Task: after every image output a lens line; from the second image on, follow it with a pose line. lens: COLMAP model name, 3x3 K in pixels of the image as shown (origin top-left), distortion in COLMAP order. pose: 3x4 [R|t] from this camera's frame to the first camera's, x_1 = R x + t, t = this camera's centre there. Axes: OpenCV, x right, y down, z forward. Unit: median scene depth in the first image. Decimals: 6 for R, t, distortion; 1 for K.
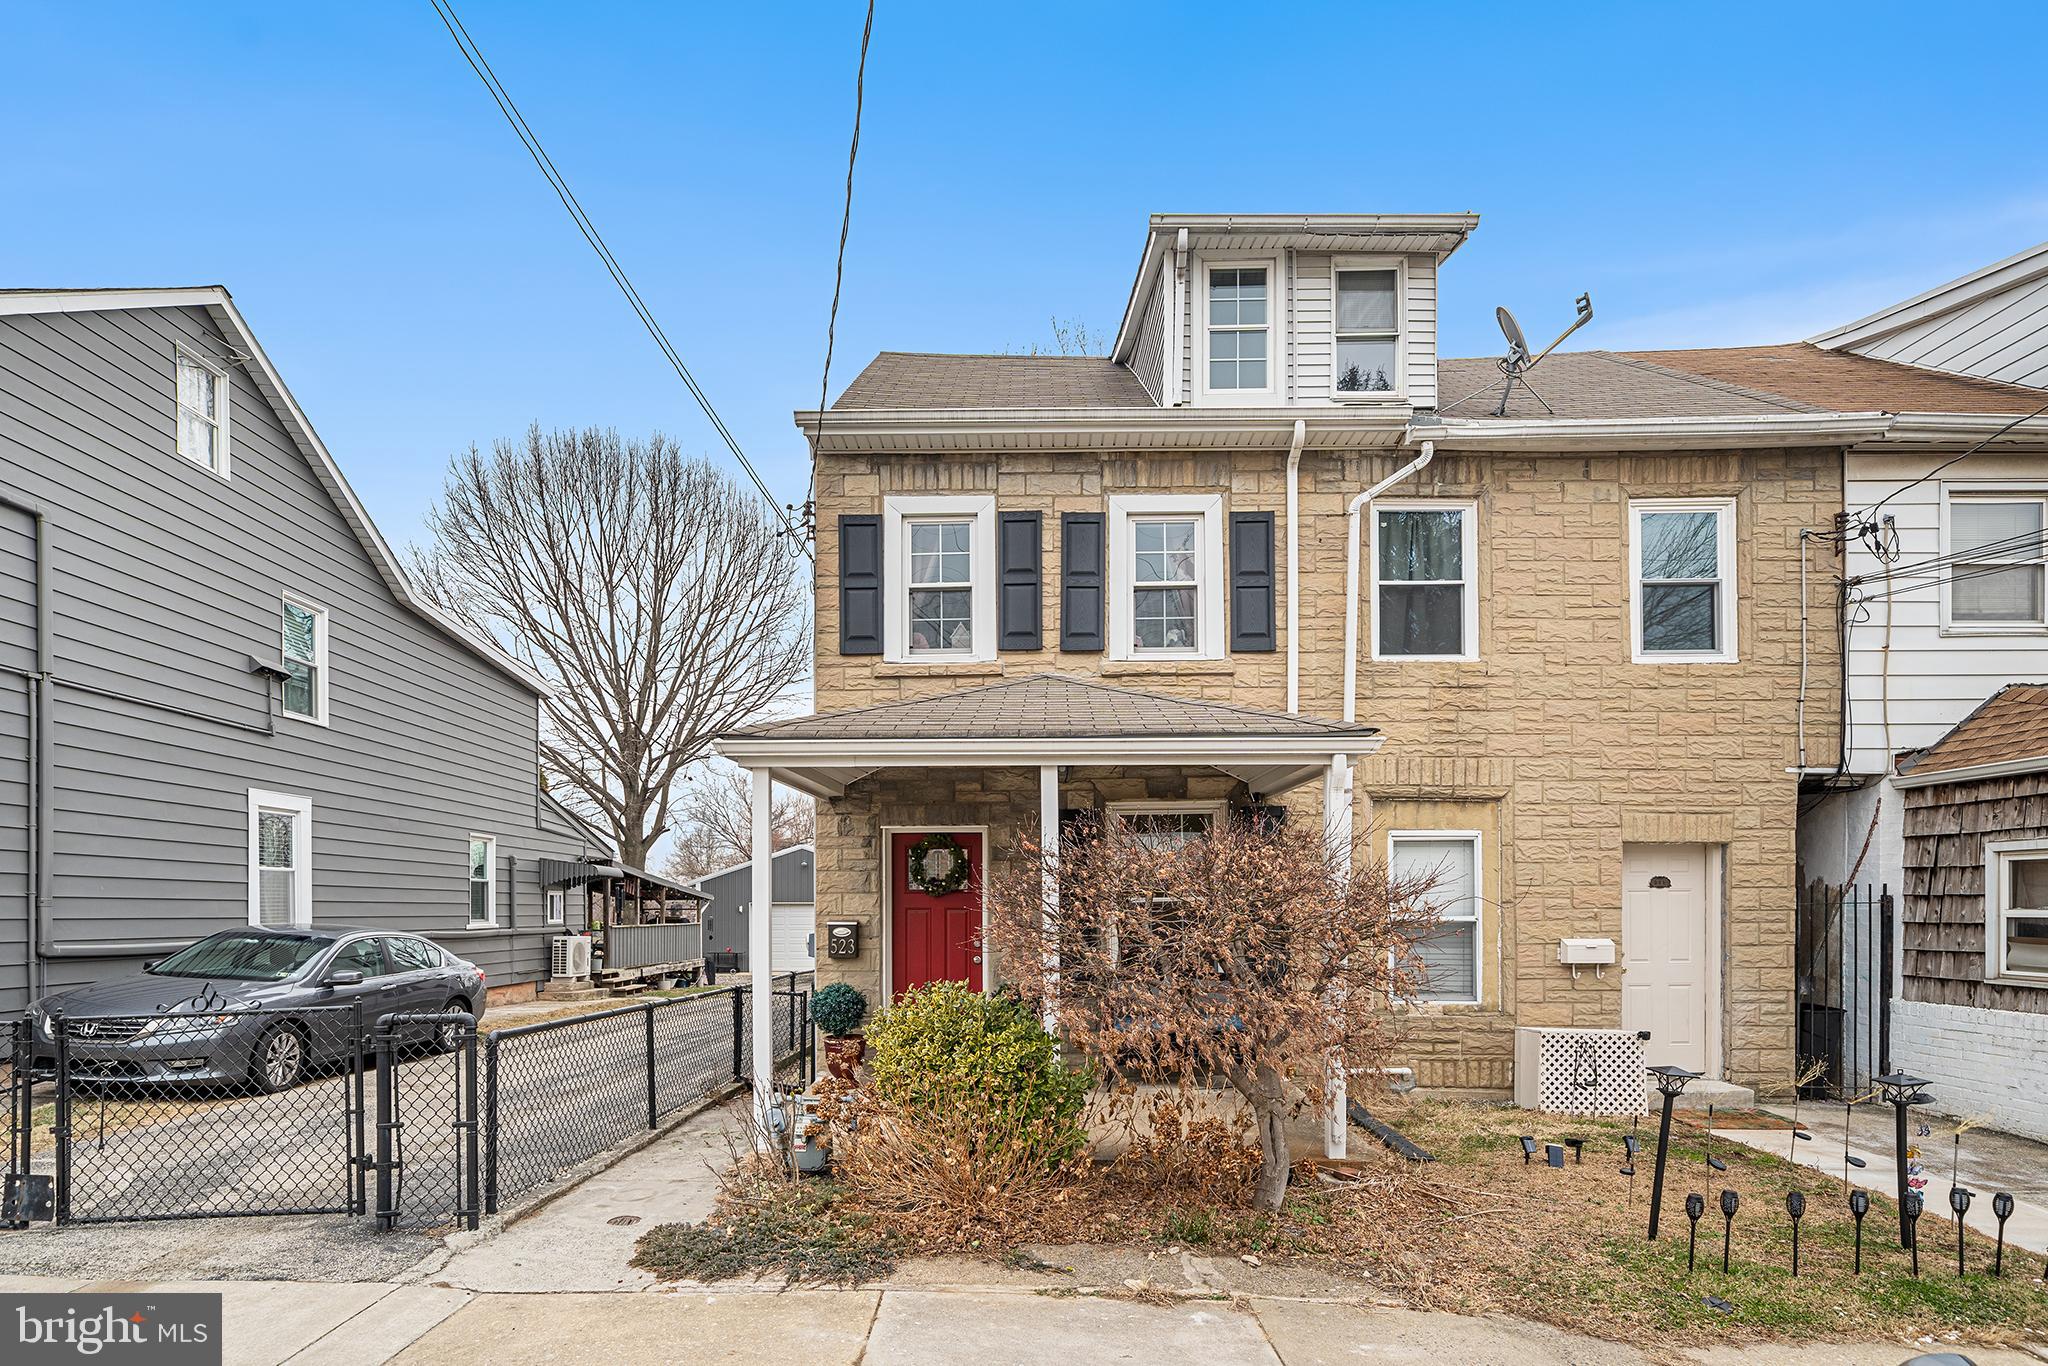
lens RADIAL K [[999.6, 0, 1025.7], [0, 999.6, 793.6], [0, 0, 1]] dist [0.001259, 0.000729]
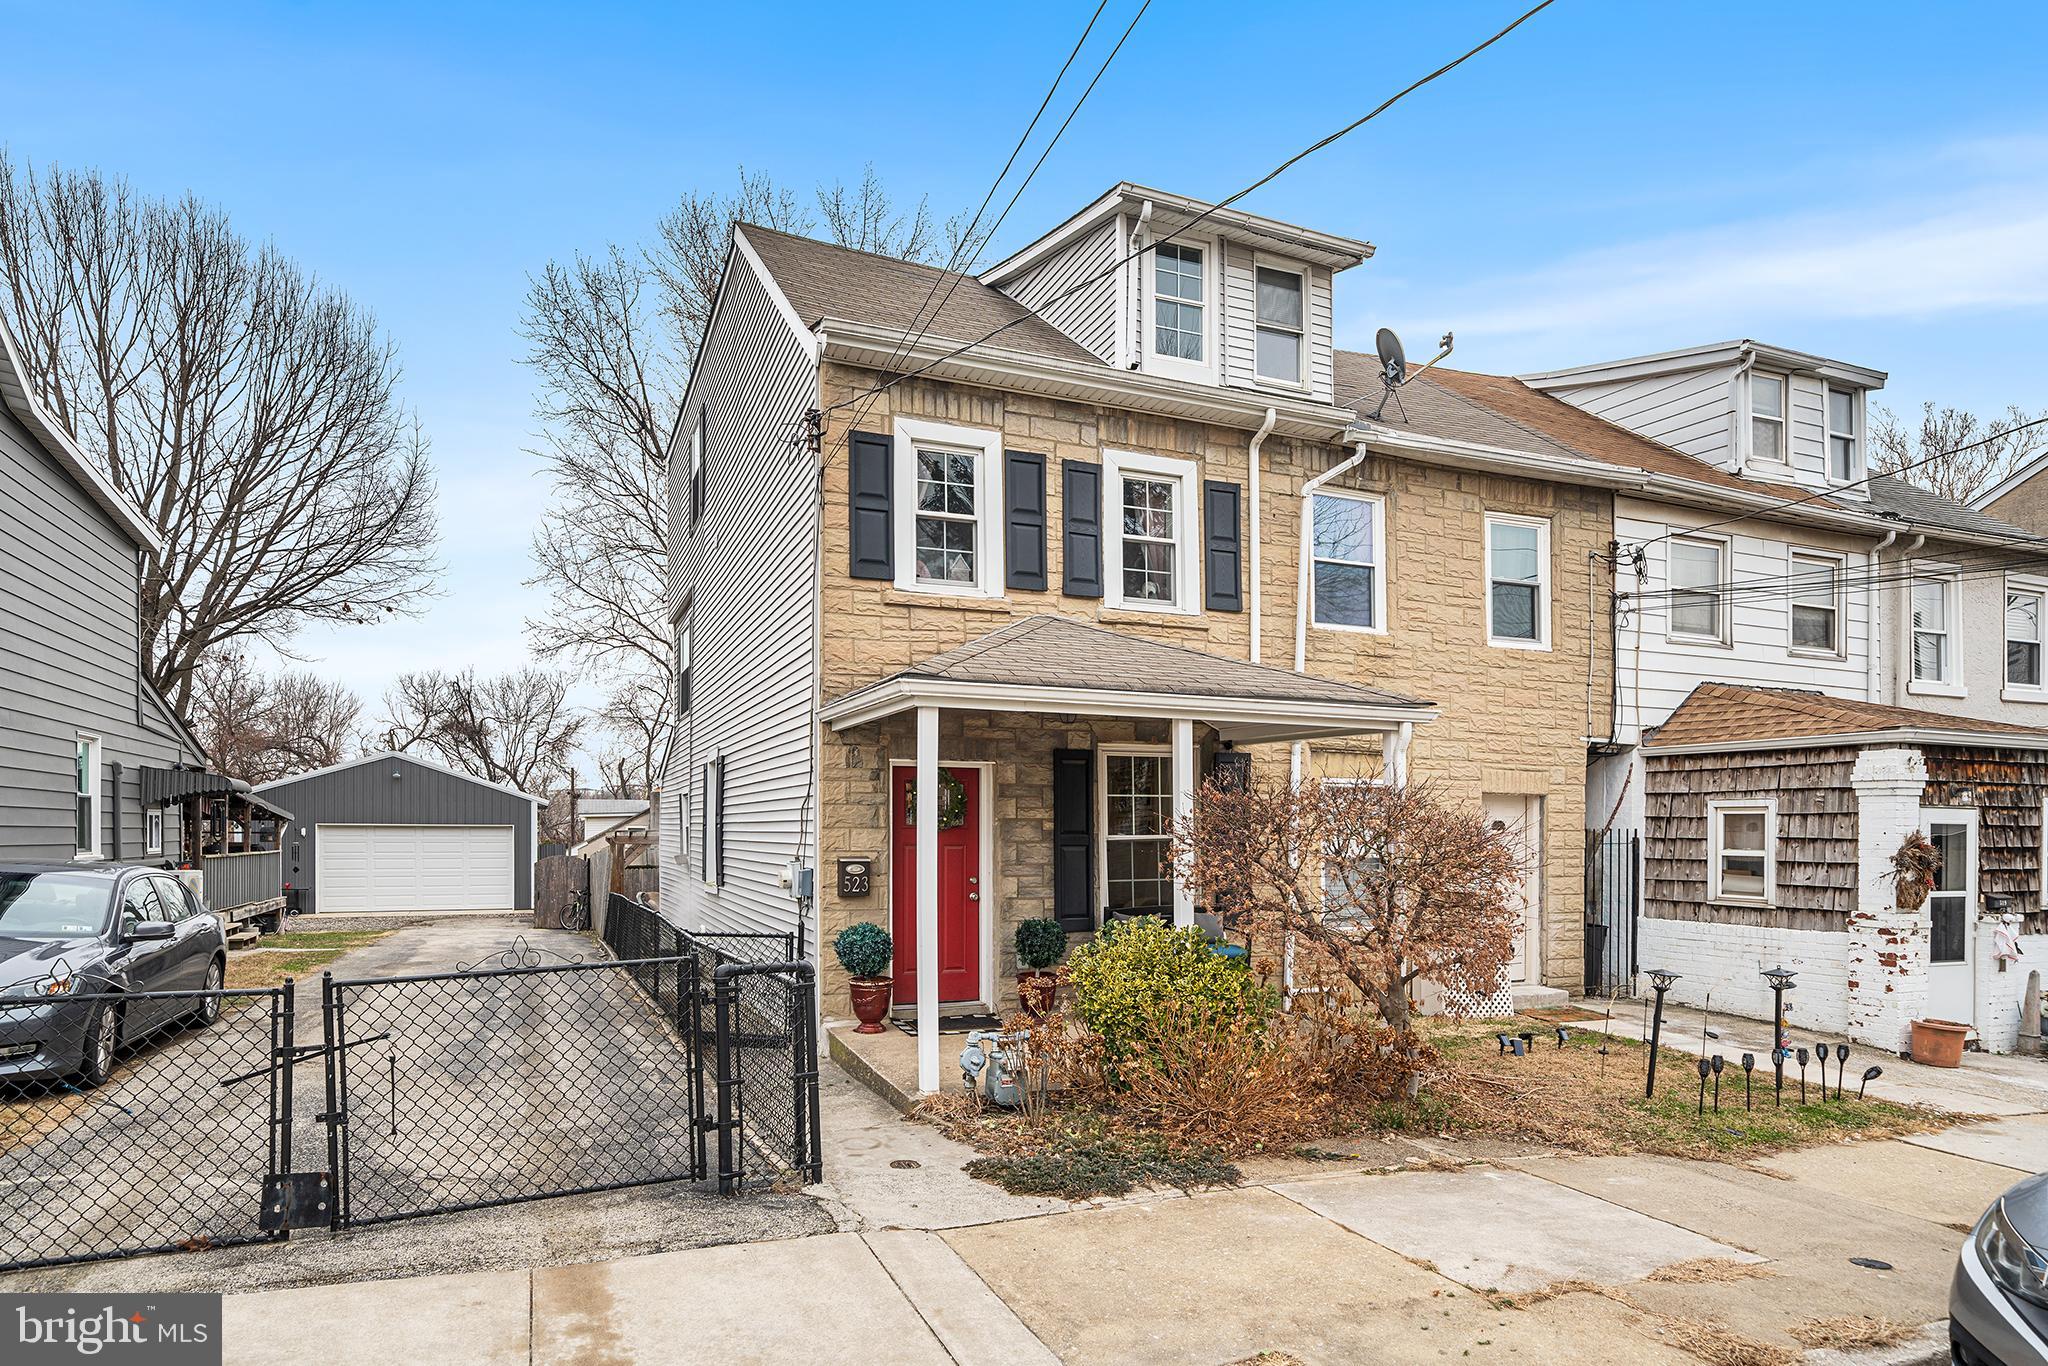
lens RADIAL K [[1119.7, 0, 1018.1], [0, 1119.7, 684.6], [0, 0, 1]] dist [0.002422, 0.000004]
pose [[0.923231, 0.058424, 0.379777, -0.438218], [-0.052244, 0.998281, -0.026567, -0.016664], [-0.380676, 0.004687, 0.924697, -0.047874]]
